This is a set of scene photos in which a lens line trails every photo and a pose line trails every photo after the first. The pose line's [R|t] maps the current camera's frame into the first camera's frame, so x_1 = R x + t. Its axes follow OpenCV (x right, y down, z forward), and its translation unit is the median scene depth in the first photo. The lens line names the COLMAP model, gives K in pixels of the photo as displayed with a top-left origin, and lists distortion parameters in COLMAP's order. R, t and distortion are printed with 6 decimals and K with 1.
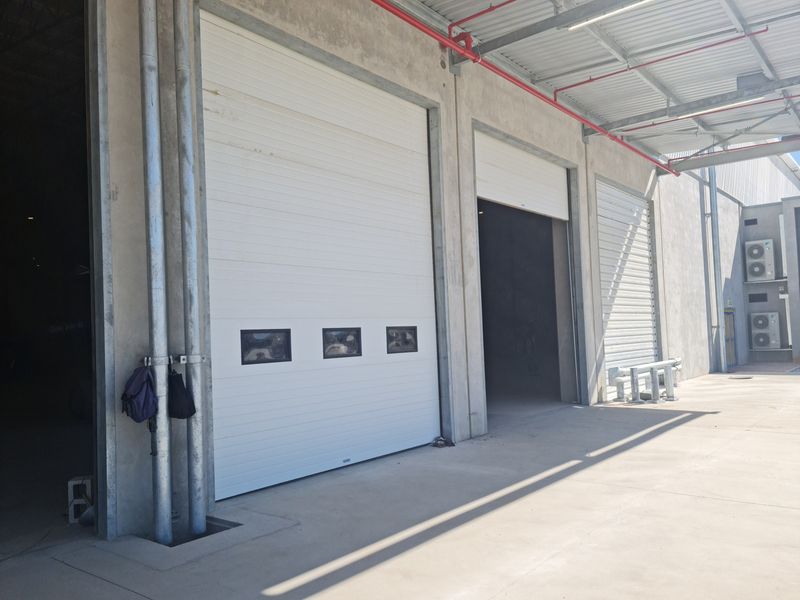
lens RADIAL K [[635.7, 0, 406.5], [0, 635.7, 300.6], [0, 0, 1]] dist [0.105282, -0.119246]
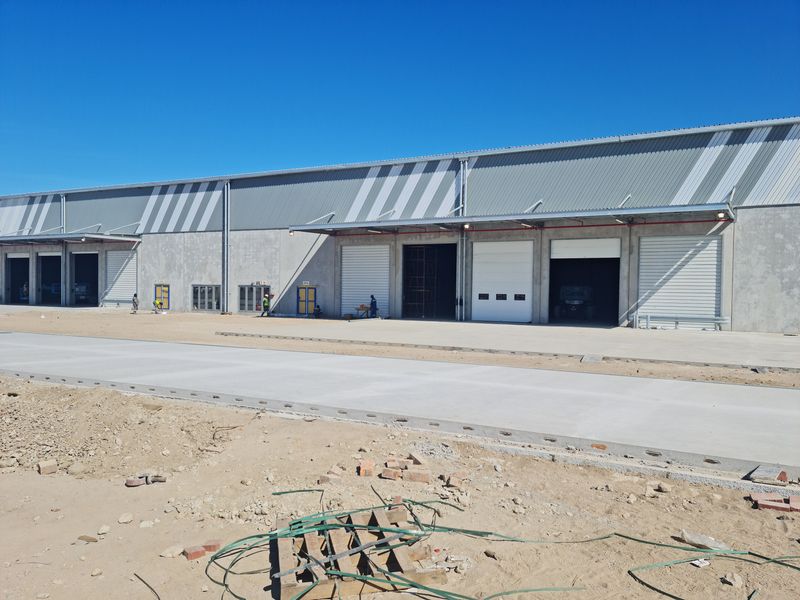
lens RADIAL K [[636.1, 0, 414.3], [0, 636.1, 299.2], [0, 0, 1]] dist [0.095136, -0.091980]
pose [[0.172675, 0.056124, -0.983379, 2.871729], [0.032528, 0.997506, 0.062642, -0.154545], [0.984442, -0.042804, 0.170419, -0.323319]]
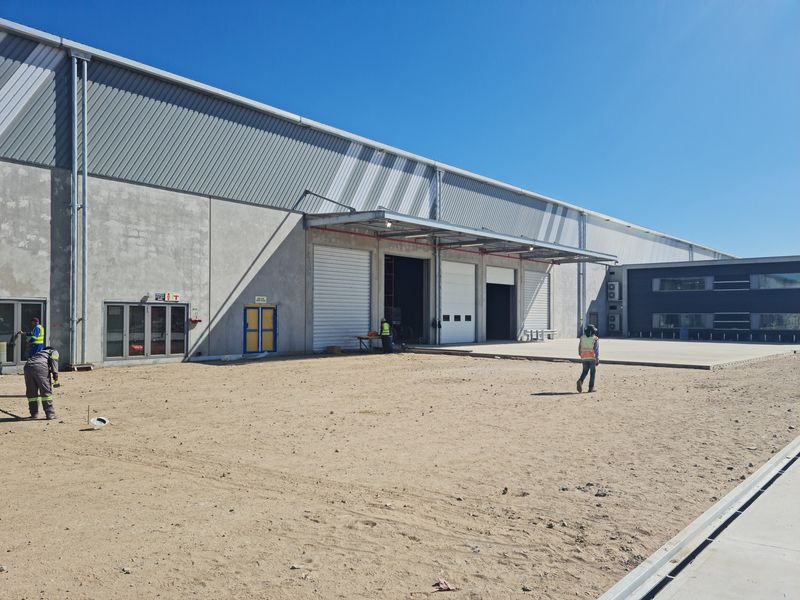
lens RADIAL K [[633.9, 0, 400.7], [0, 633.9, 309.6], [0, 0, 1]] dist [0.089405, -0.063504]
pose [[0.998706, 0.044707, -0.024253, -0.259270], [-0.043649, 0.998142, 0.042513, -0.117093], [0.026108, -0.041399, 0.998802, -2.408253]]
